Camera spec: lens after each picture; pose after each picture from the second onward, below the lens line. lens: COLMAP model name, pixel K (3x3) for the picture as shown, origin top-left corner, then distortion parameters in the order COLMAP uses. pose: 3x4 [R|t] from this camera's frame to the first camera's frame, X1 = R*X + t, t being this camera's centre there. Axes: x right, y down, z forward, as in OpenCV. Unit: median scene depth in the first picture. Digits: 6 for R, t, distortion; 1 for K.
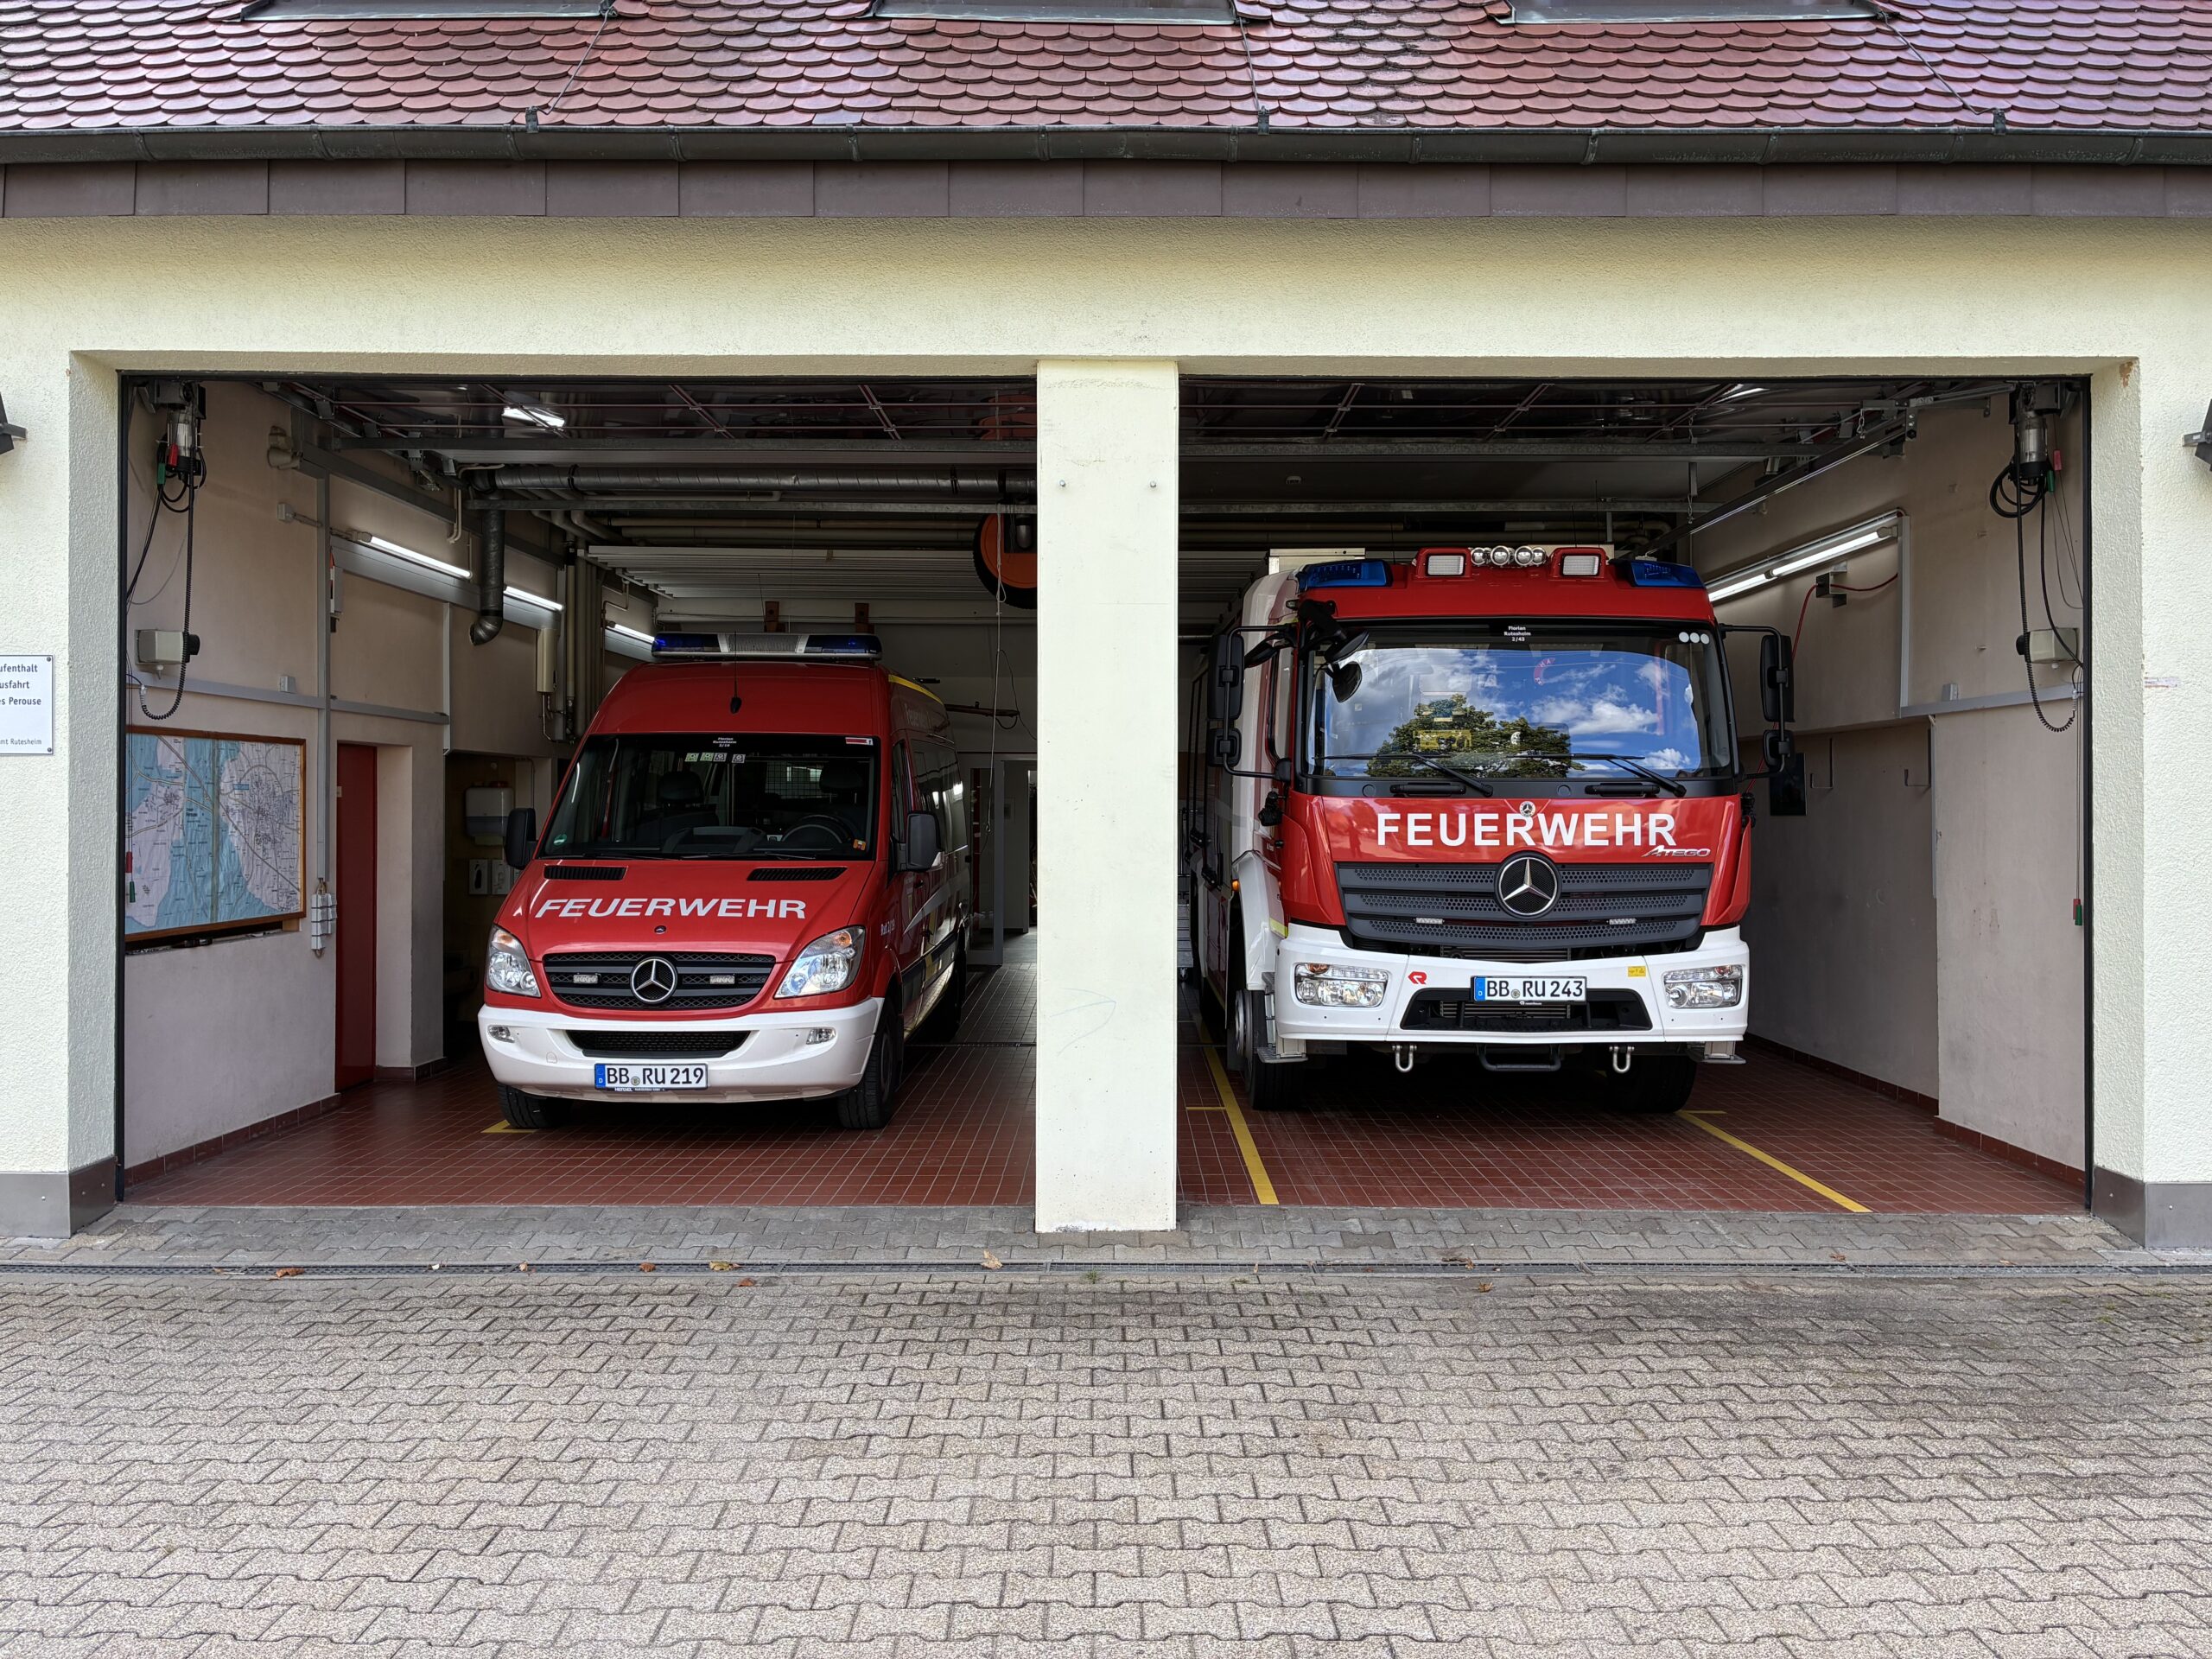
lens RADIAL K [[1679.9, 0, 1109.2], [0, 1679.9, 824.0], [0, 0, 1]] dist [0.036561, 0.001605]
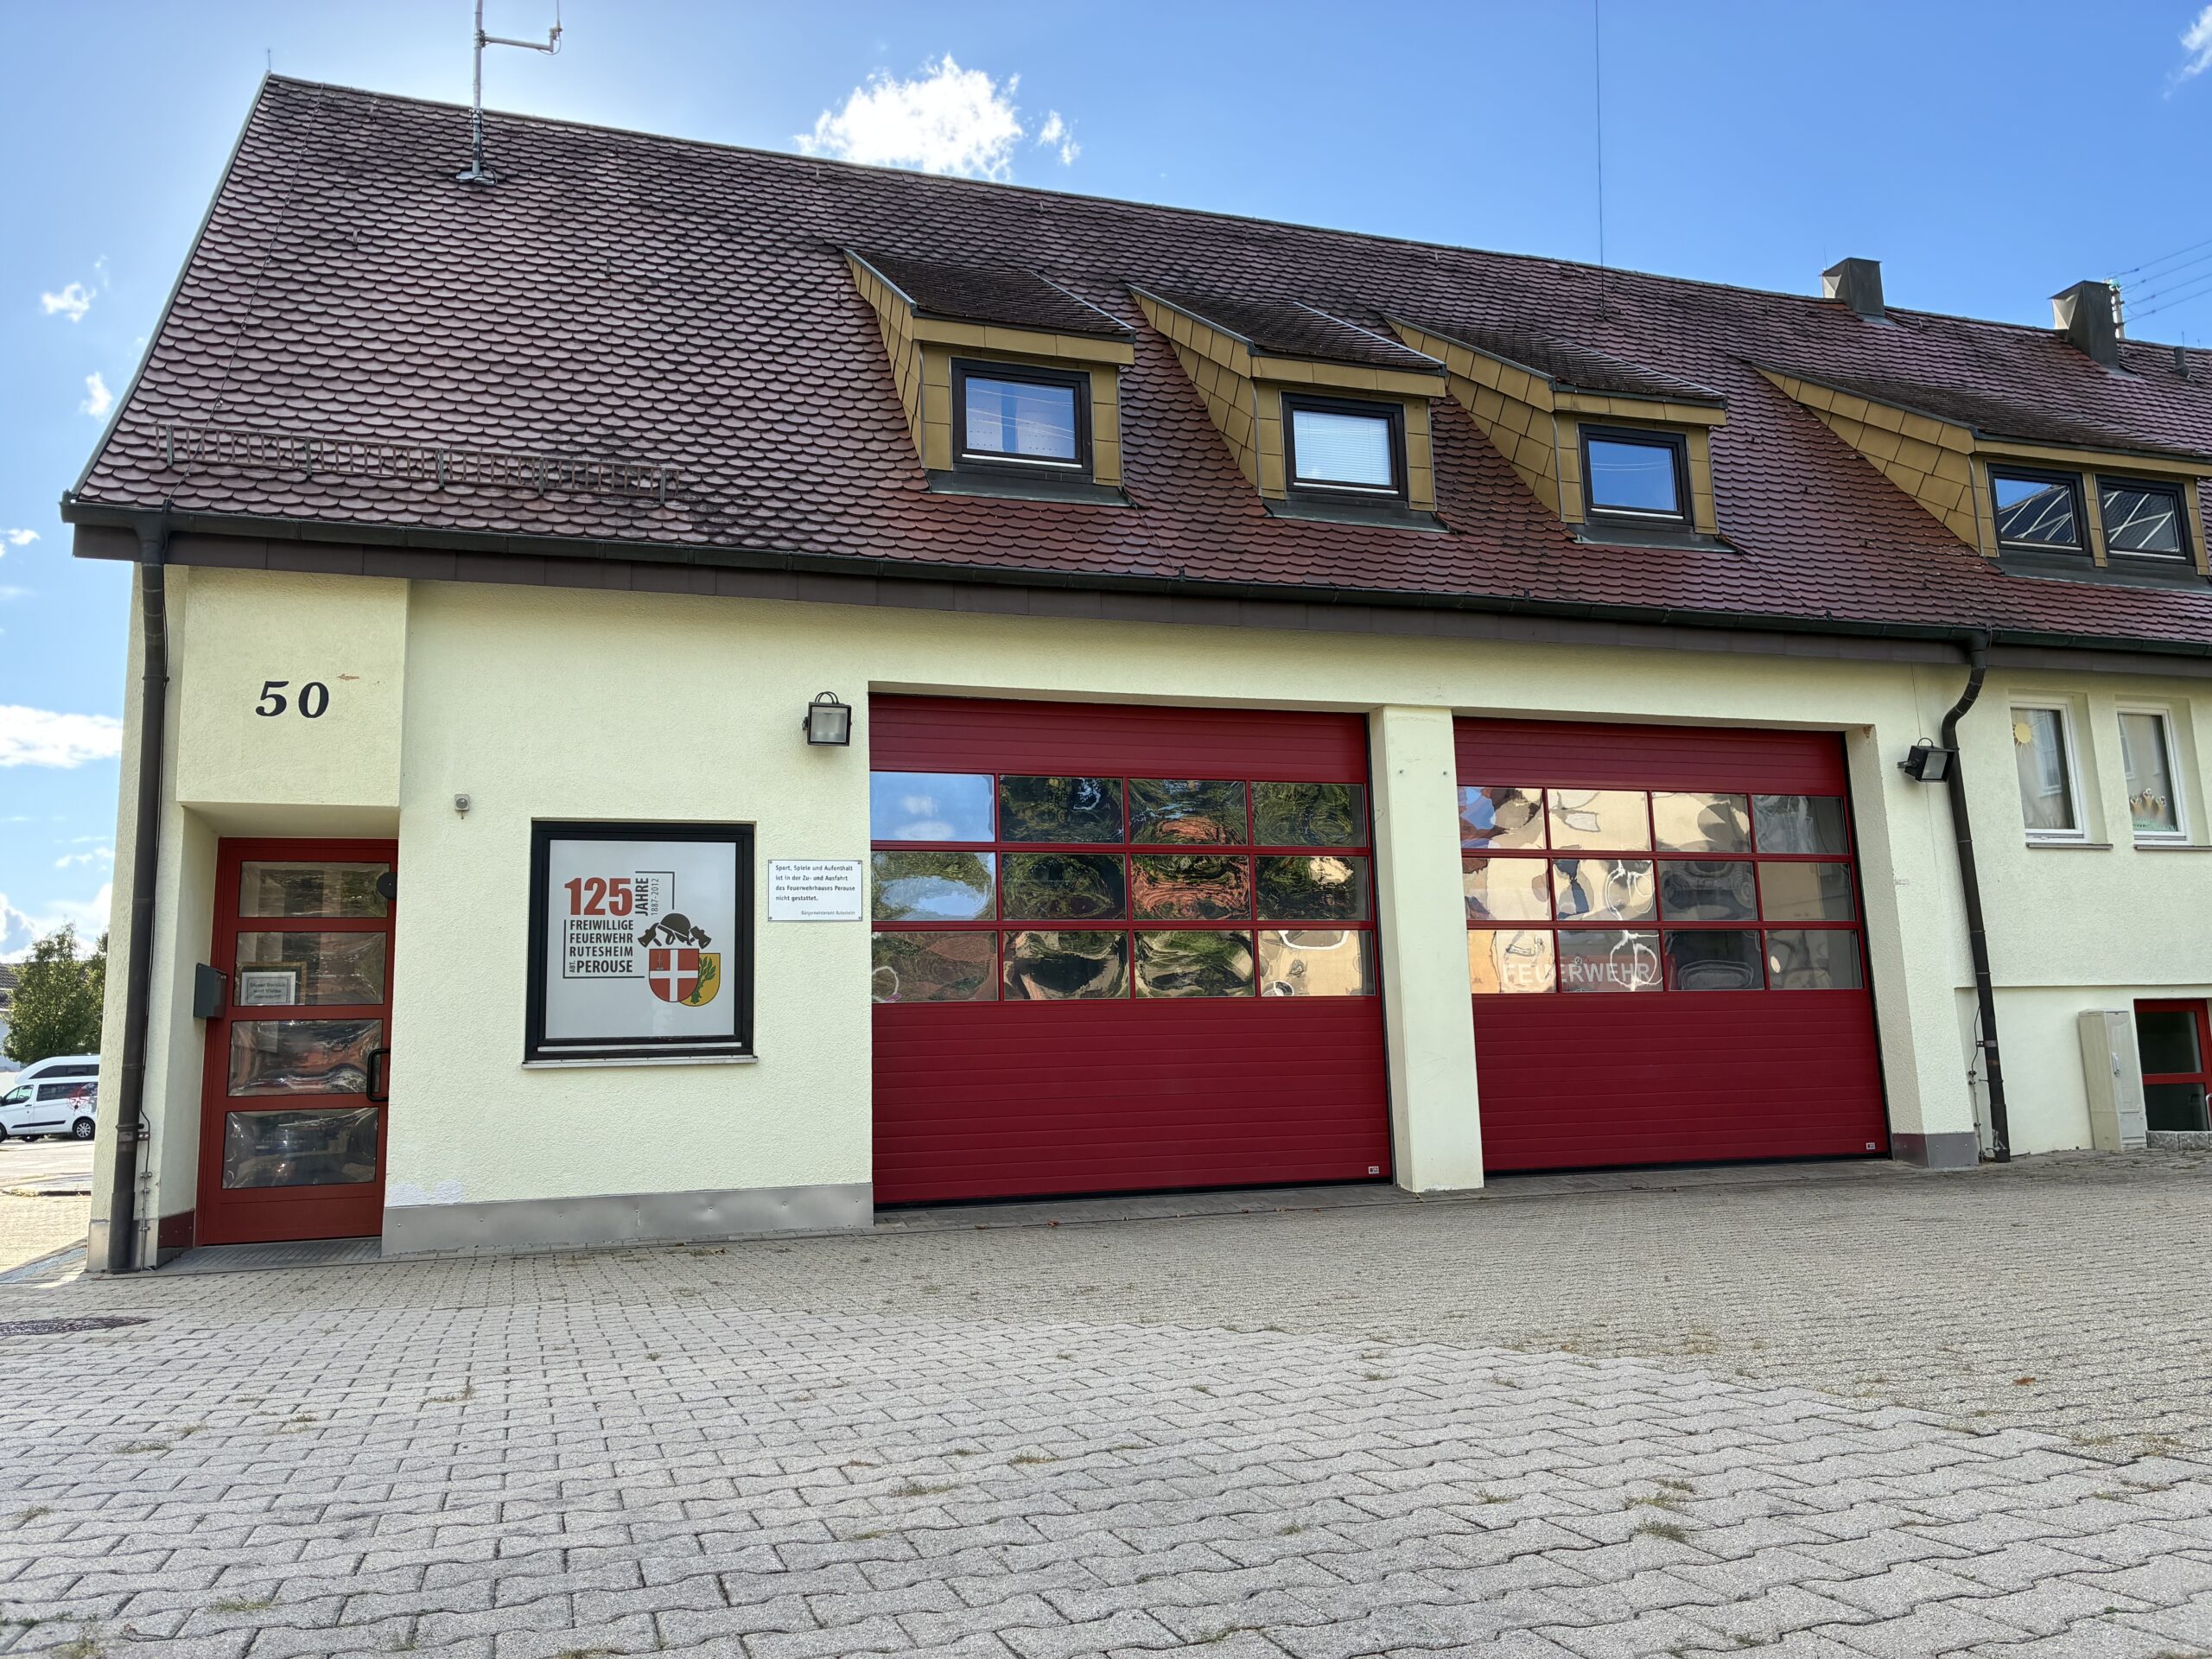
lens RADIAL K [[1679.9, 0, 1101.1], [0, 1679.9, 831.7], [0, 0, 1]] dist [0.036561, 0.001605]
pose [[0.950379, 0.013134, 0.310818, -0.762630], [0.040598, 0.985328, -0.165772, 0.128046], [-0.308435, 0.170165, 0.935902, -0.500175]]
